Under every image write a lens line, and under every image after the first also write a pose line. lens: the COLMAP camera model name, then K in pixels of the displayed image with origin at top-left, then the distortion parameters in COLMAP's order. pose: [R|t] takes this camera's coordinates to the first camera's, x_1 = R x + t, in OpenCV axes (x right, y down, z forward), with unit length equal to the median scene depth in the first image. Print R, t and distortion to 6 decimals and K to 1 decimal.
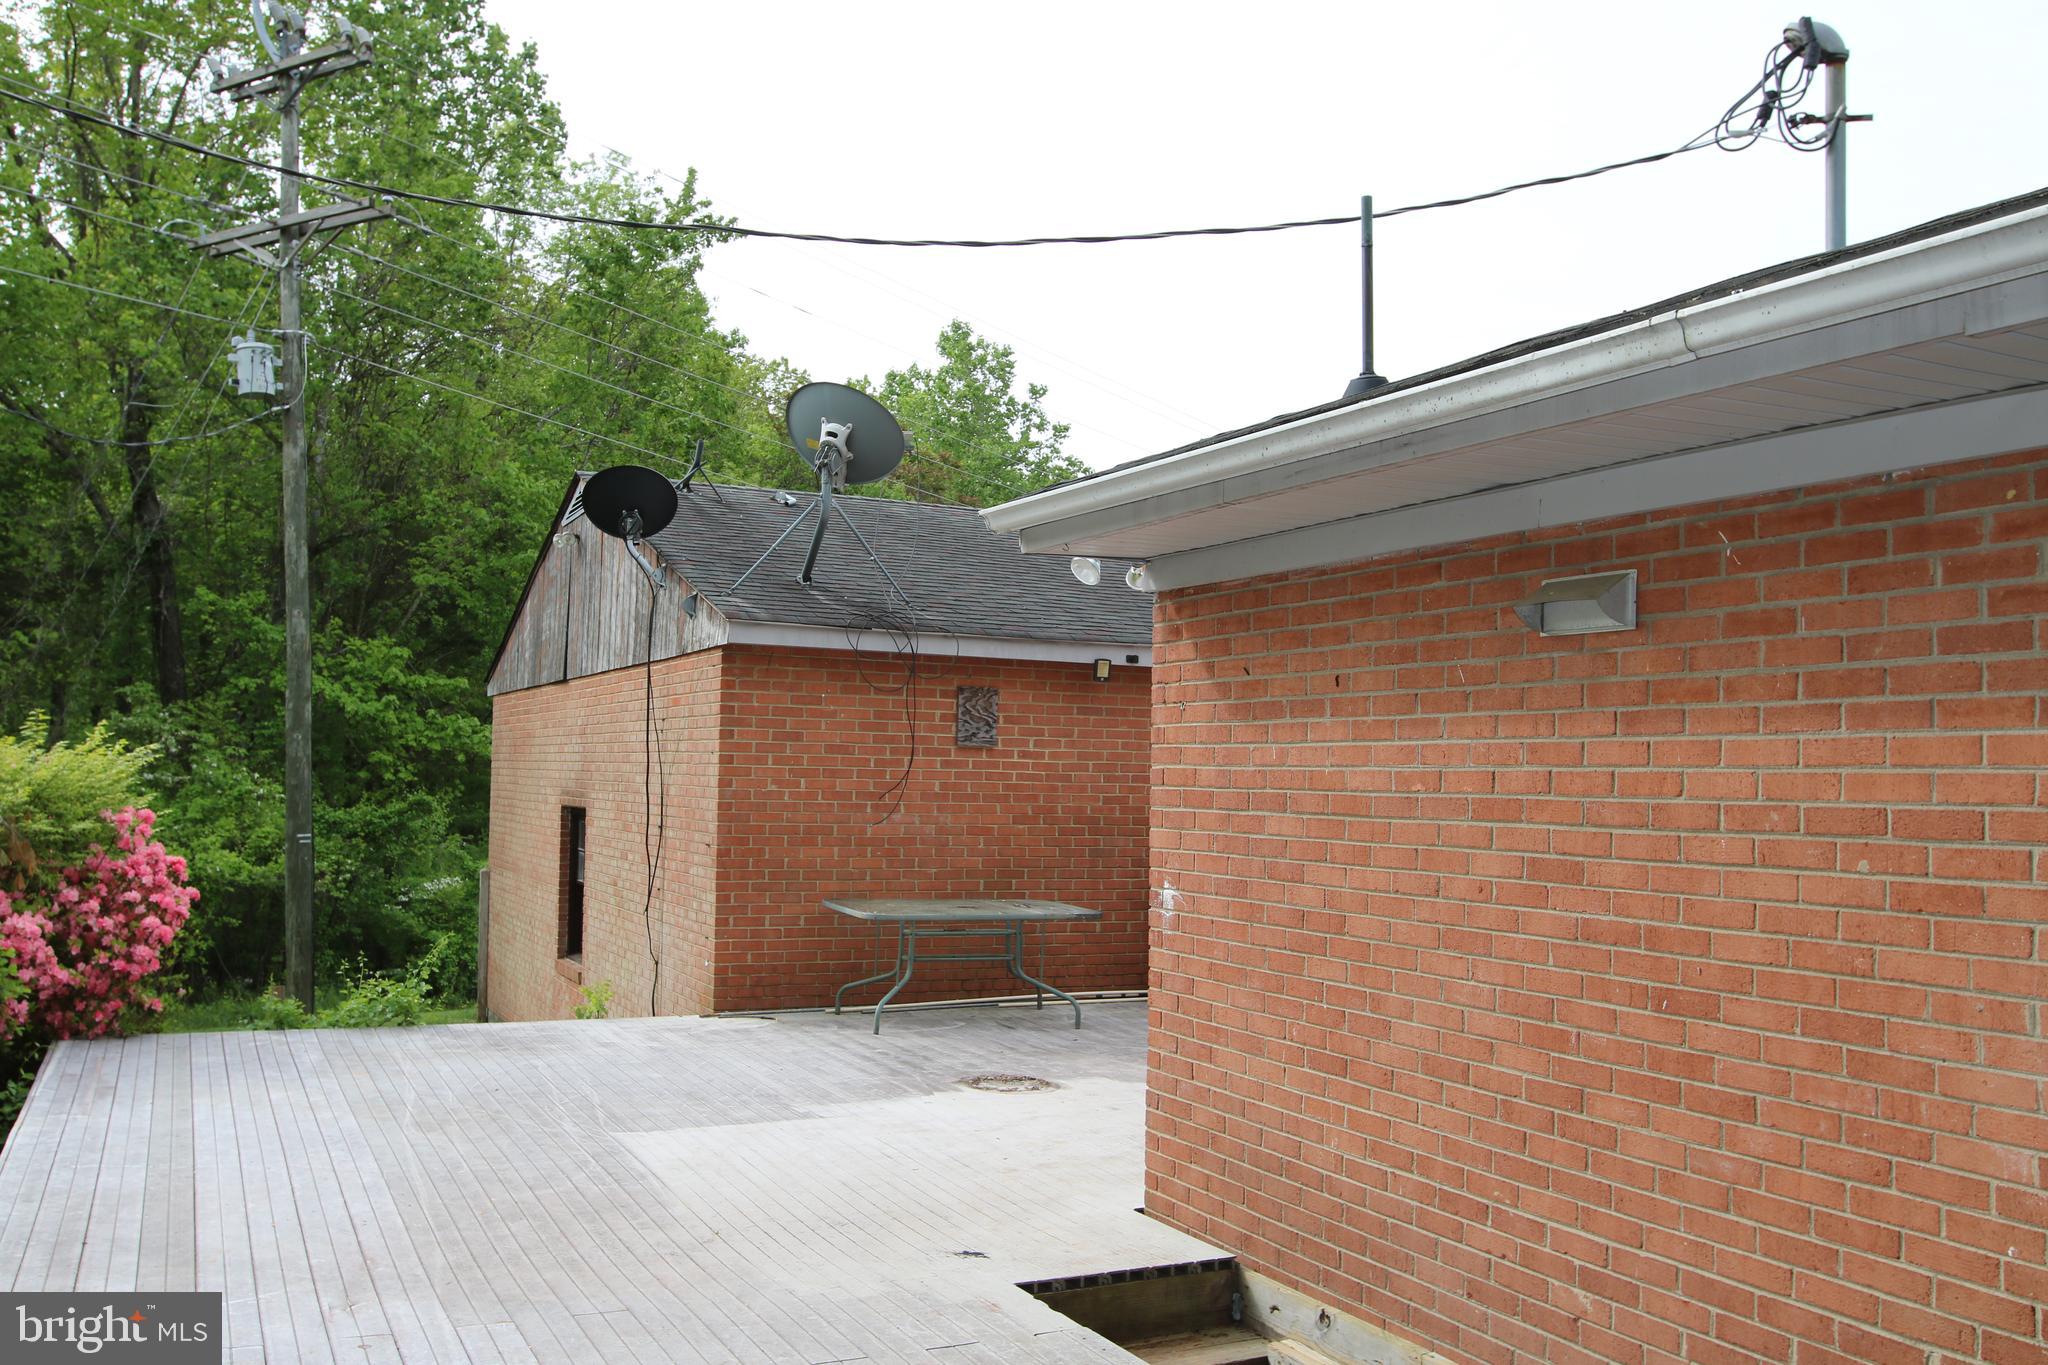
lens RADIAL K [[1775.3, 0, 1019.0], [0, 1775.3, 690.8], [0, 0, 1]] dist [-0.080330, 0.083995]
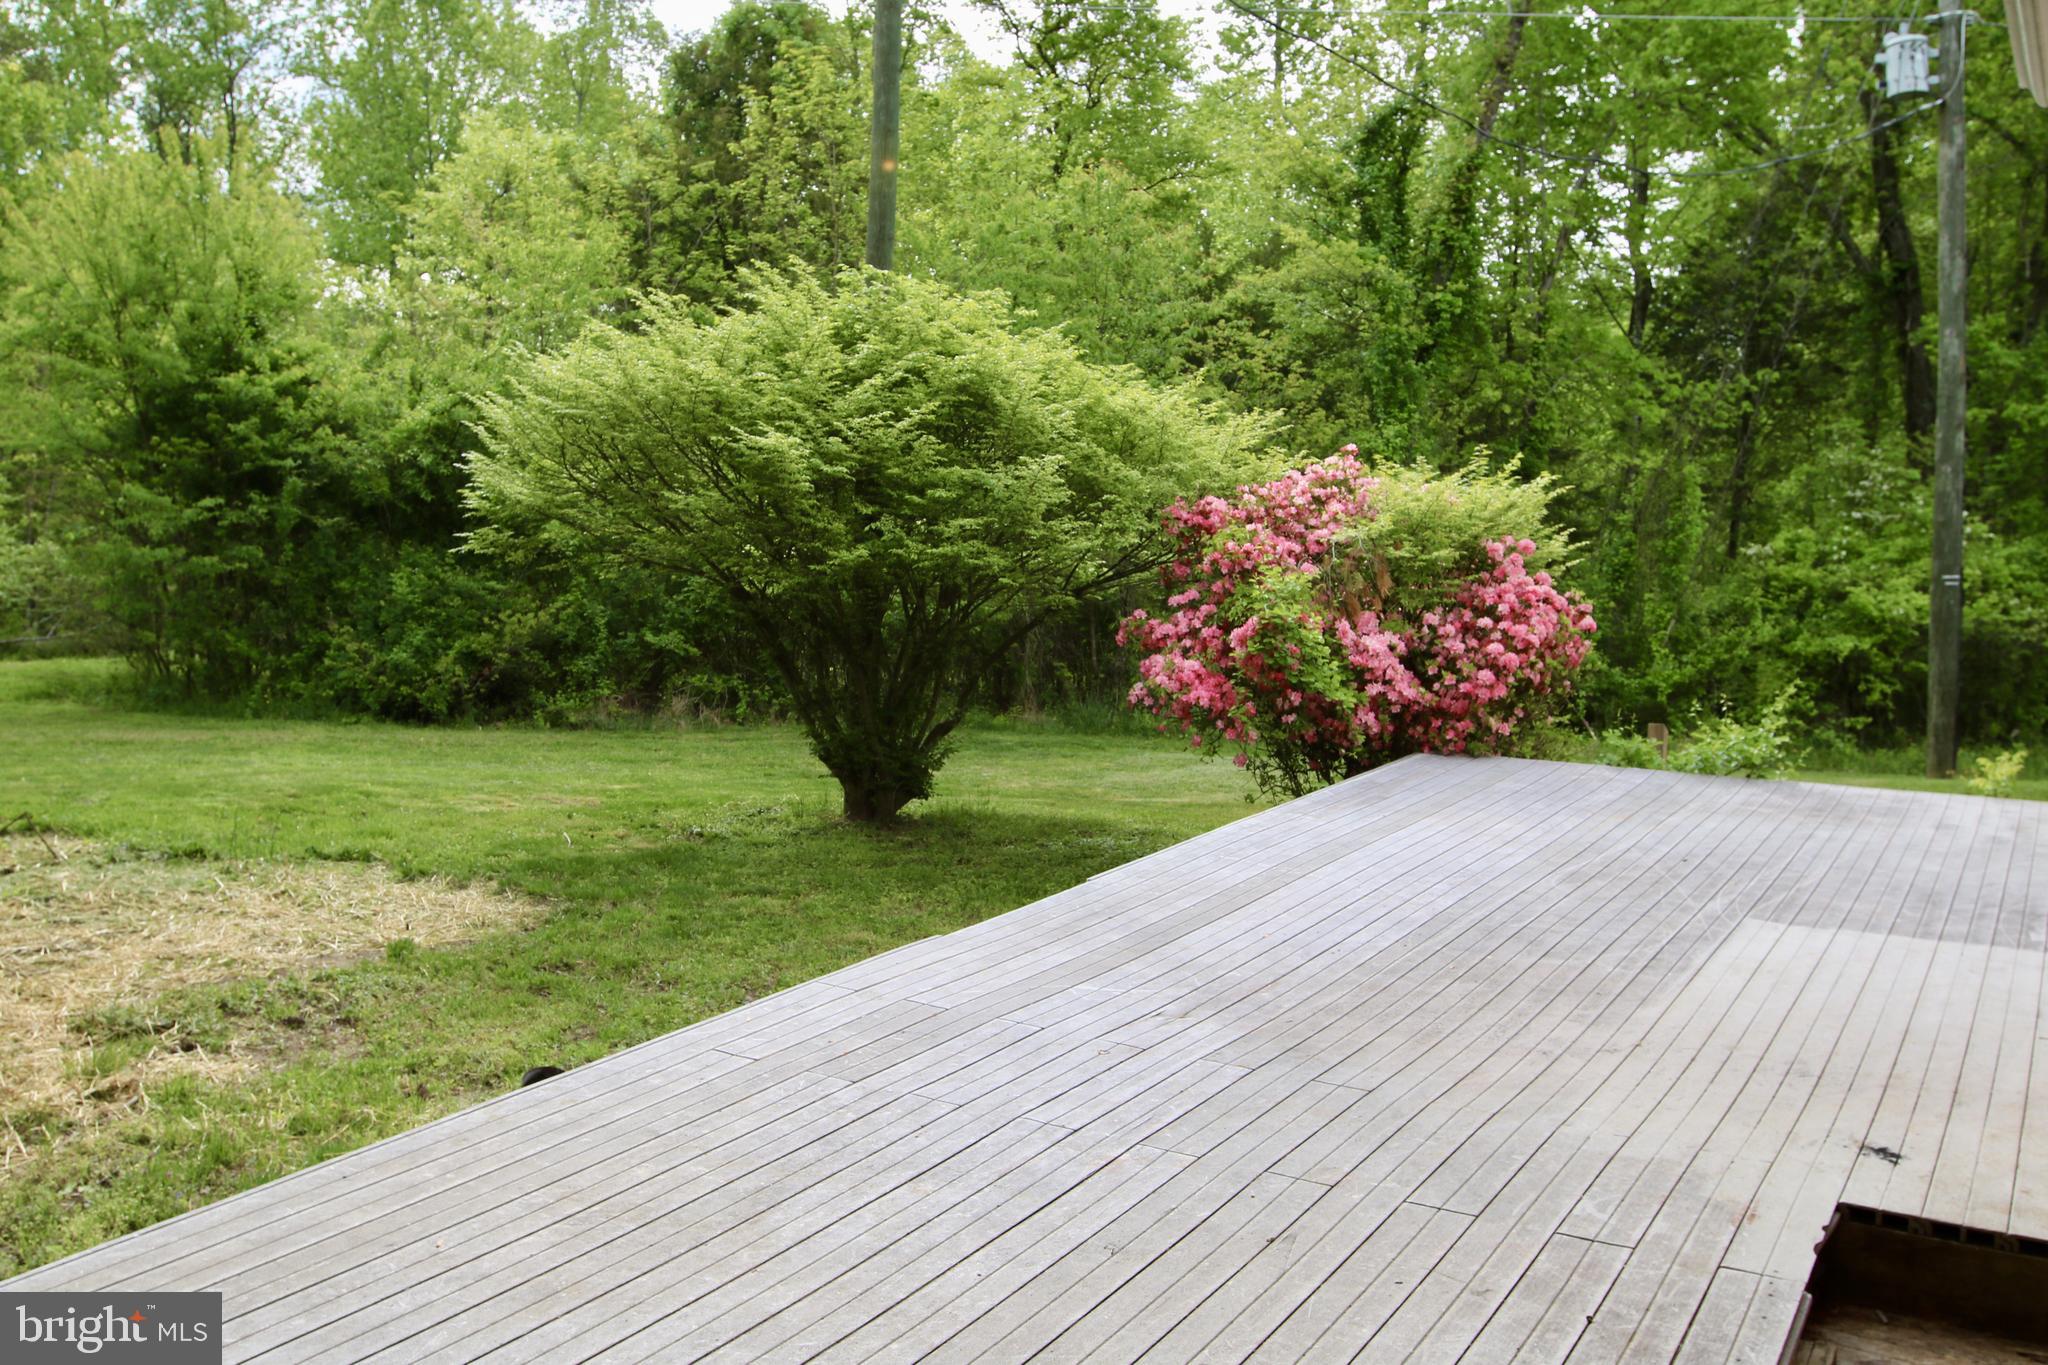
lens RADIAL K [[1775.3, 0, 1019.0], [0, 1775.3, 690.8], [0, 0, 1]] dist [-0.080330, 0.083995]
pose [[0.544779, 0.078011, -0.834943, 0.127835], [0.044509, 0.991570, 0.121686, 0.010933], [0.837398, -0.103455, 0.536714, 0.122334]]
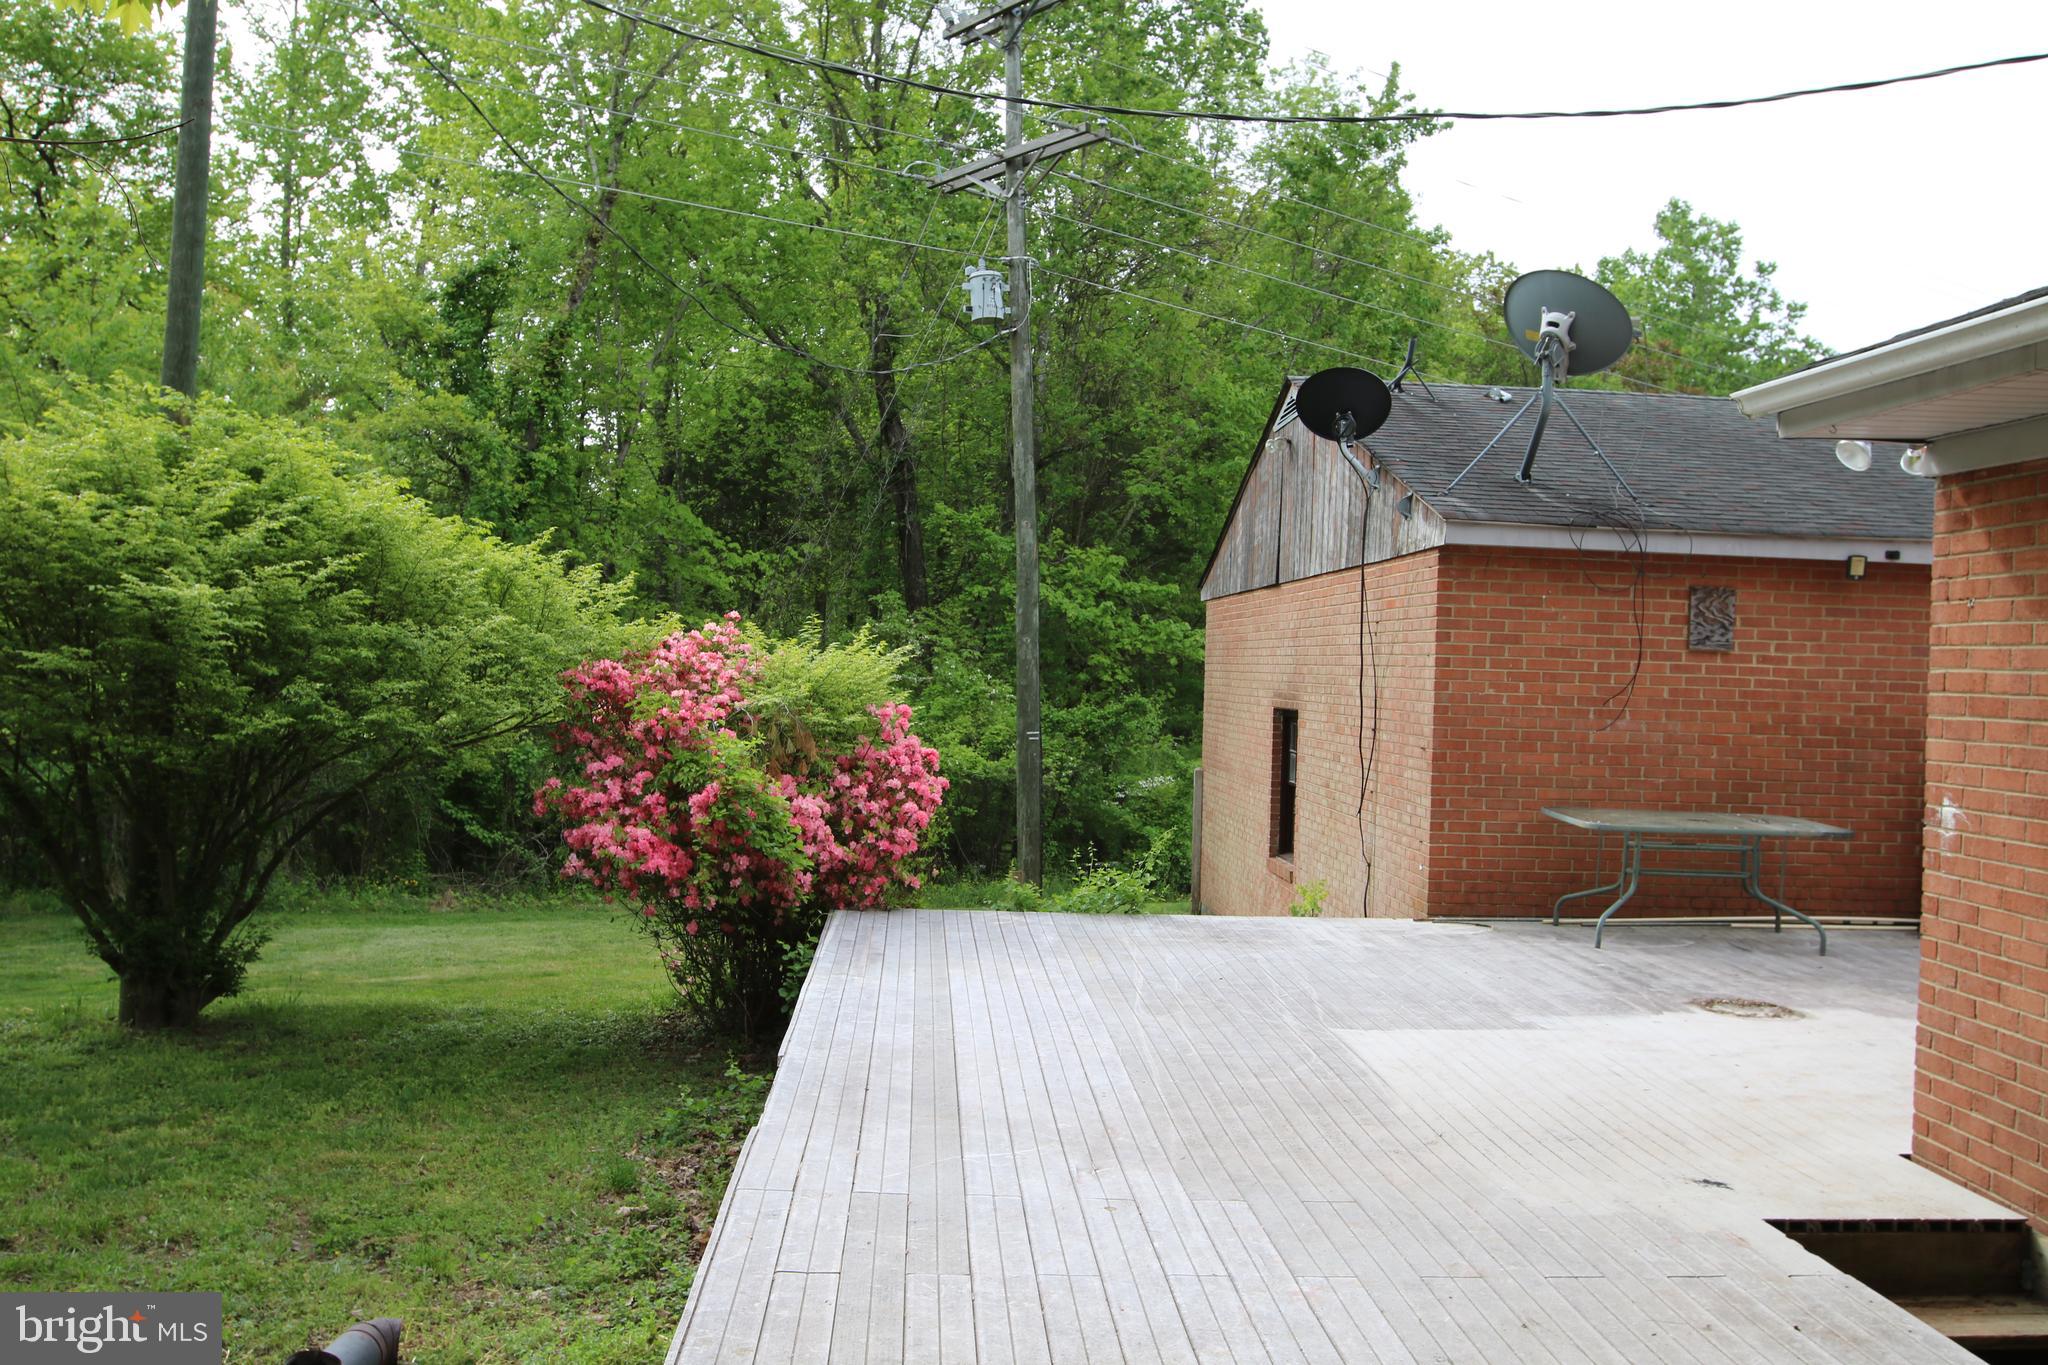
lens RADIAL K [[1775.3, 0, 1019.0], [0, 1775.3, 690.8], [0, 0, 1]] dist [-0.080330, 0.083995]
pose [[0.924677, 0.012459, -0.380548, -0.006084], [0.007820, 0.998632, 0.051697, 0.001310], [0.380671, -0.050779, 0.923315, 0.000966]]
